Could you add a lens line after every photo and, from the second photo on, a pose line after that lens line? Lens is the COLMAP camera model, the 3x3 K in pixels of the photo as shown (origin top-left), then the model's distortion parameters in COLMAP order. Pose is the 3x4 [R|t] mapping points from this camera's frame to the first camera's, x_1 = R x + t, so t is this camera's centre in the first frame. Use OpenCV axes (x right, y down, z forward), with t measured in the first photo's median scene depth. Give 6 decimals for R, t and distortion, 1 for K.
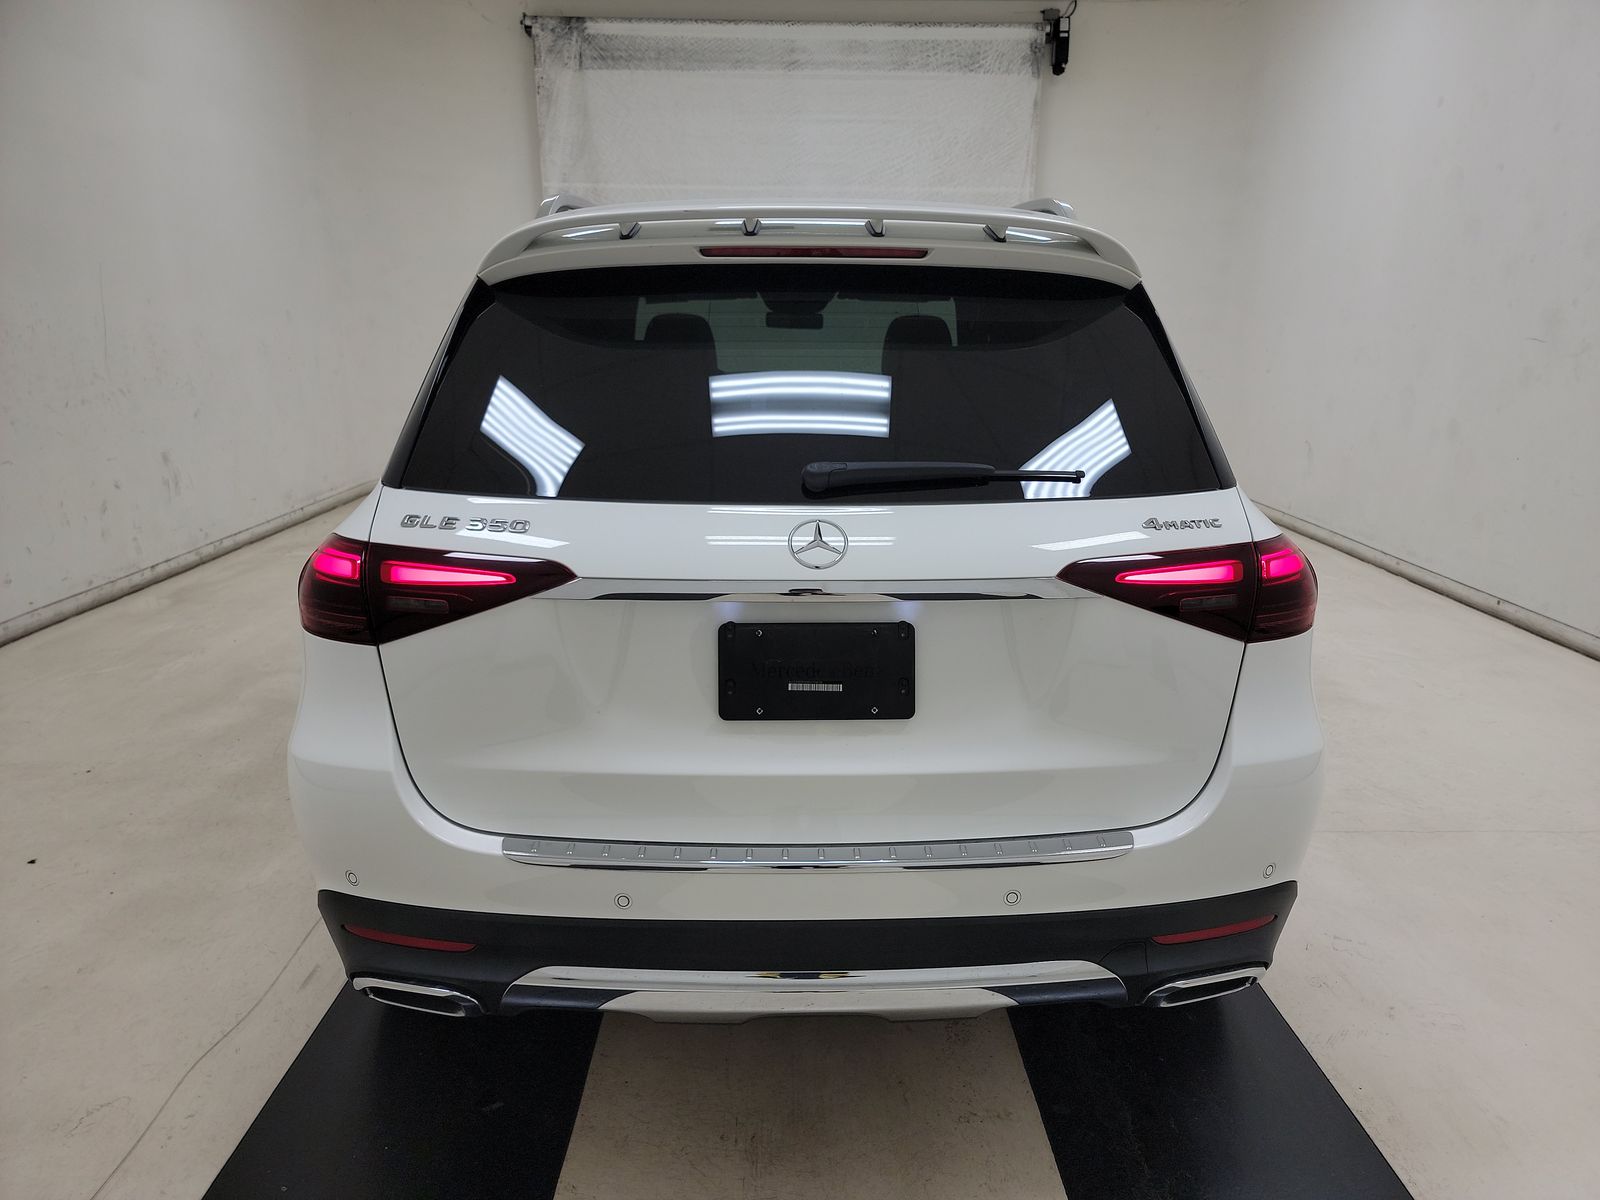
lens RADIAL K [[1102.8, 0, 800.0], [0, 1102.8, 600.0], [0, 0, 1]] dist [0.056704, 0.001208]
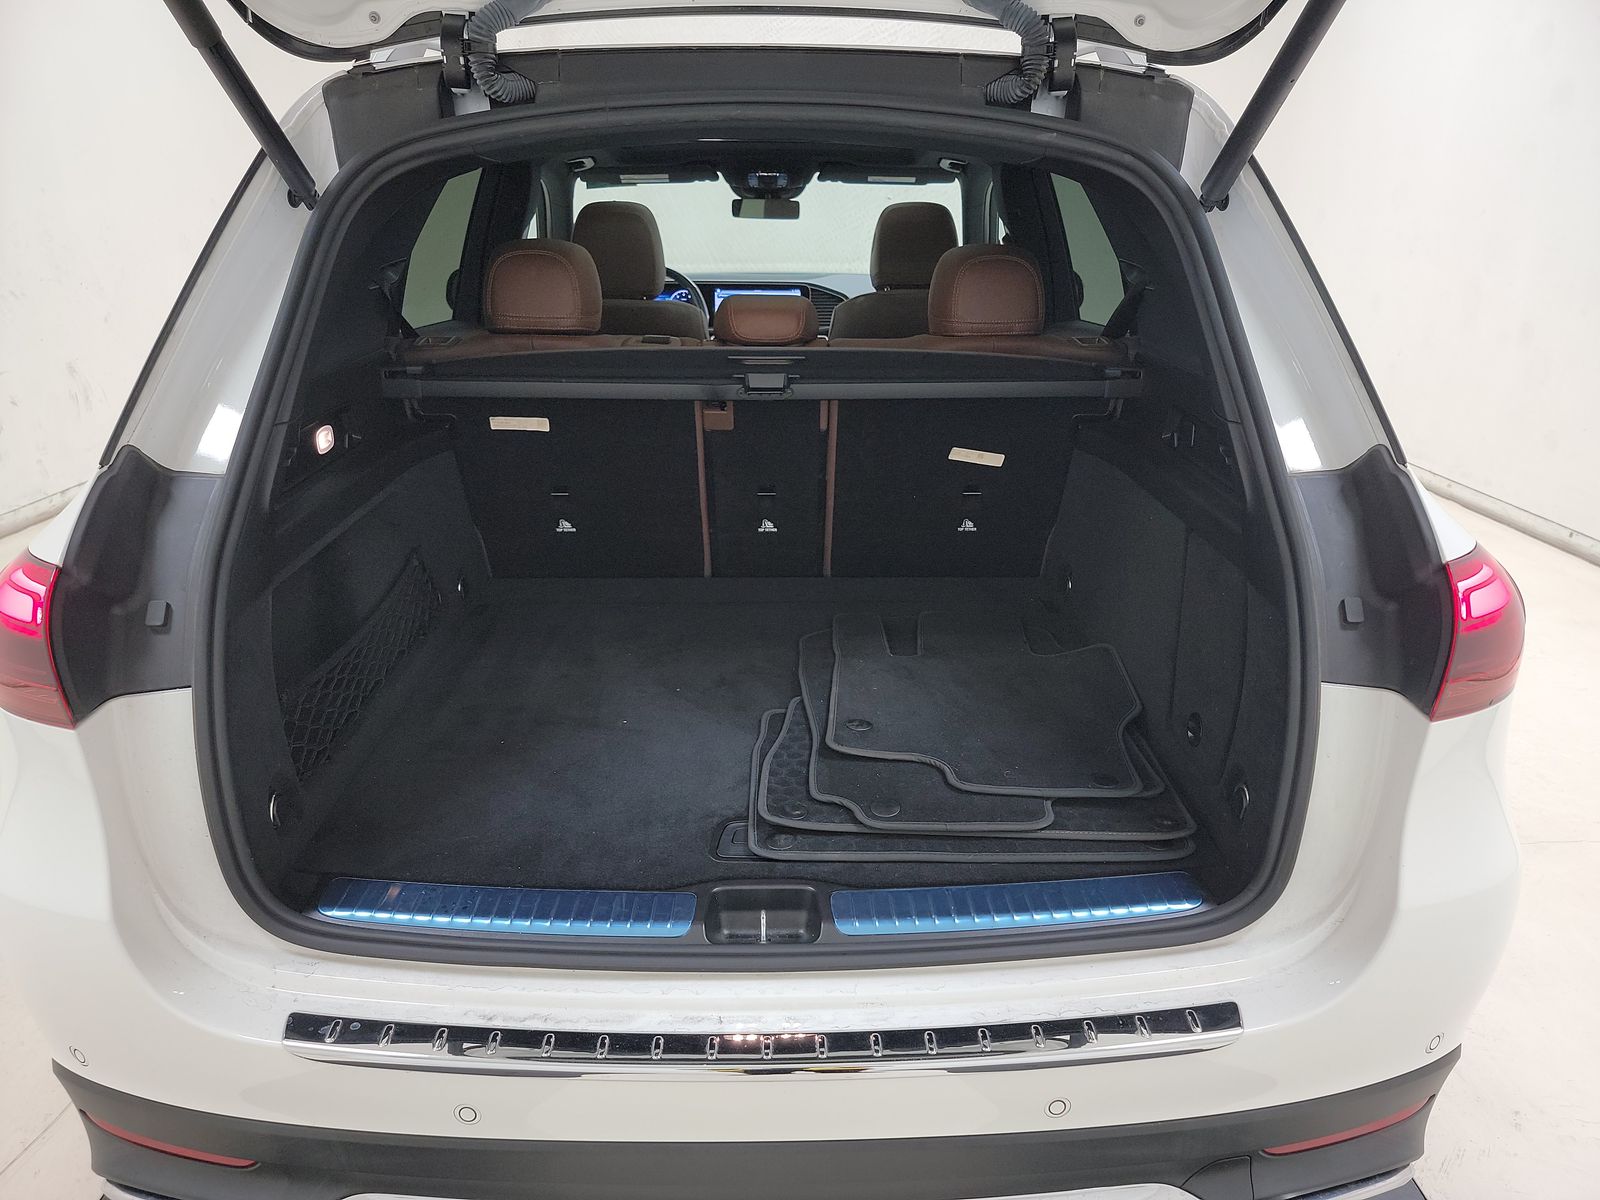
lens RADIAL K [[1134.6, 0, 800.0], [0, 1134.6, 600.0], [0, 0, 1]] dist [0.039298, -0.004561]
pose [[0.999913, -0.009343, 0.009303, 0.011119], [0.008511, 0.996279, 0.085763, -0.028991], [-0.010070, -0.085676, 0.996272, 0.106568]]
